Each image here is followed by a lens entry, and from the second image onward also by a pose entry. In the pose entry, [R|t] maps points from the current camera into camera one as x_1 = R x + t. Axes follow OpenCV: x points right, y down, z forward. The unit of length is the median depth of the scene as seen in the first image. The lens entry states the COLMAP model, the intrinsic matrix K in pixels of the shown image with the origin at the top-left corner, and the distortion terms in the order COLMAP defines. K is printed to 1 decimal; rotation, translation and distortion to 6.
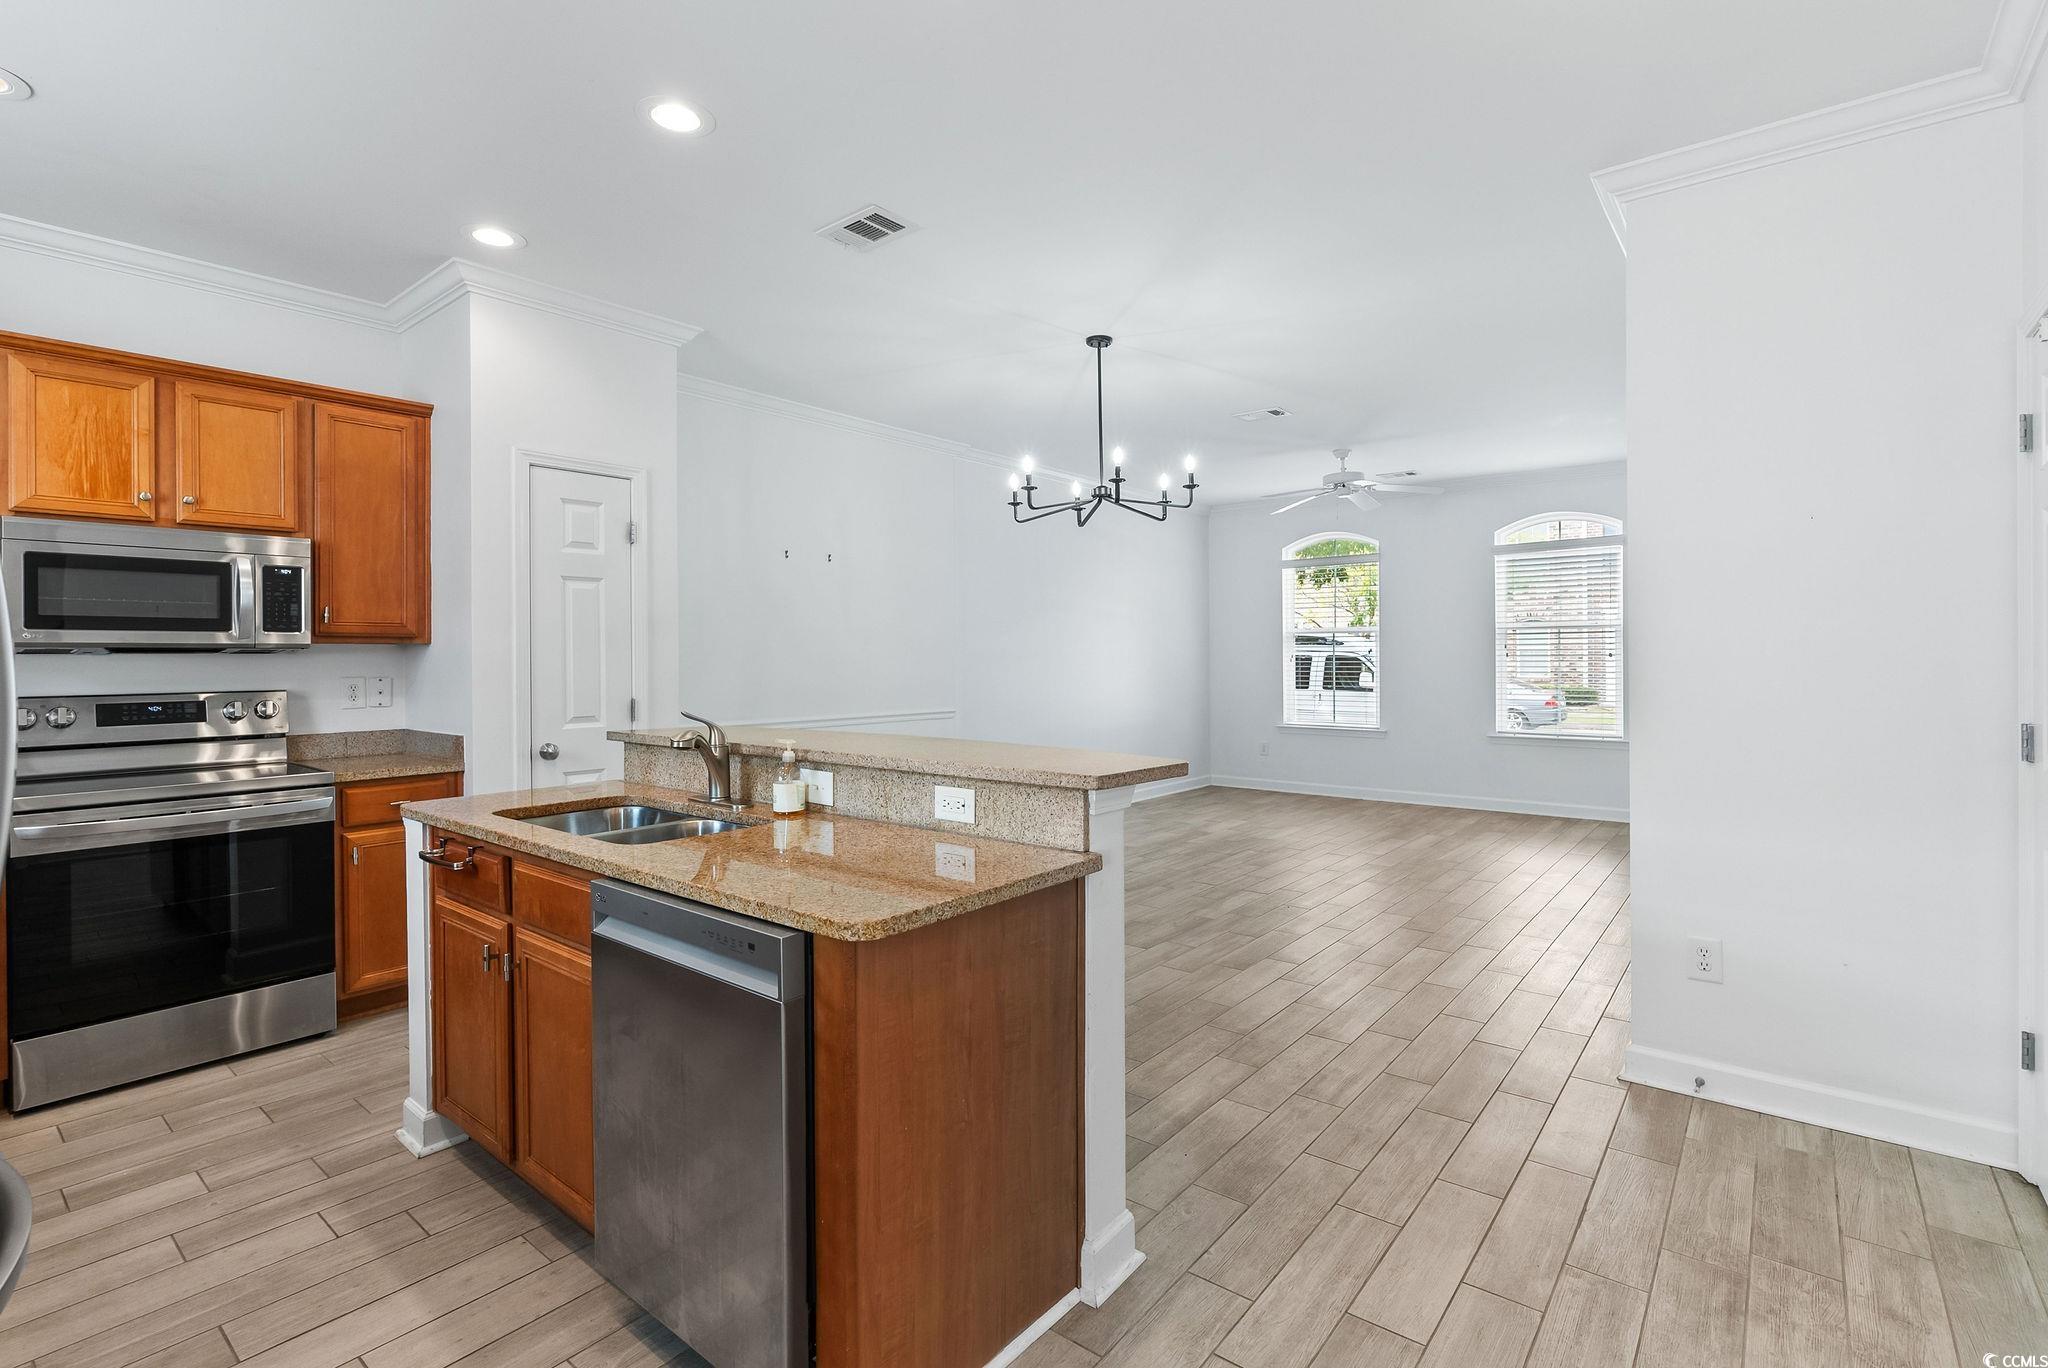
lens RADIAL K [[937.1, 0, 1039.1], [0, 937.1, 655.7], [0, 0, 1]] dist [-0.002934, -0.000323]
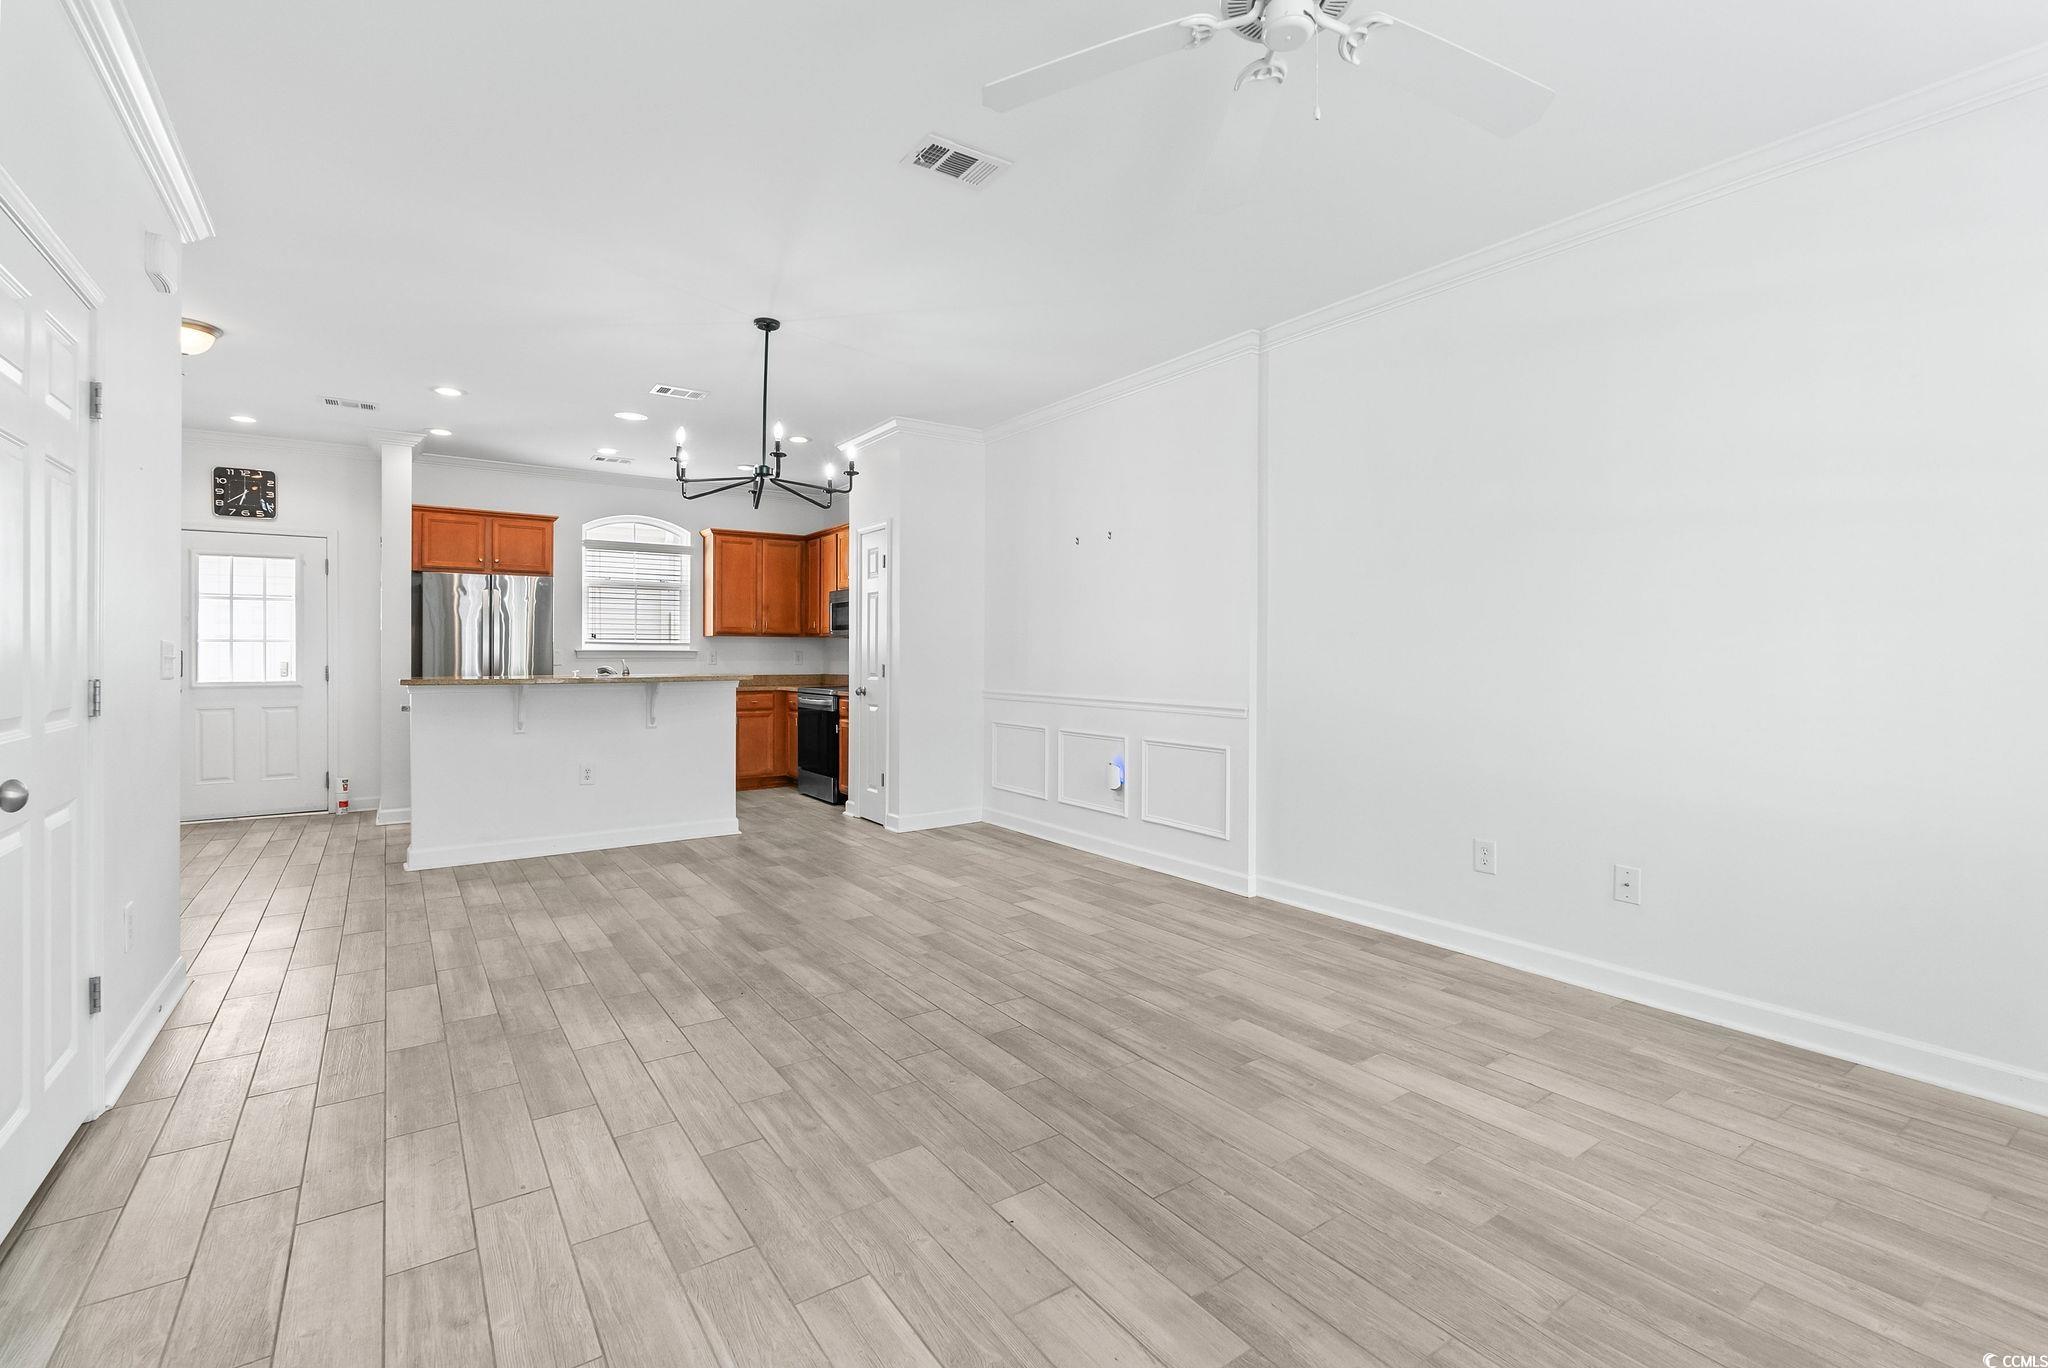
lens RADIAL K [[926.5, 0, 1032.2], [0, 926.5, 673.2], [0, 0, 1]] dist [-0.002407, 0.000073]
pose [[-0.284332, 0.022062, -0.958472, 1.539724], [-0.000693, 0.999730, 0.023217, 0.037077], [0.958726, 0.007266, -0.284240, 2.528749]]
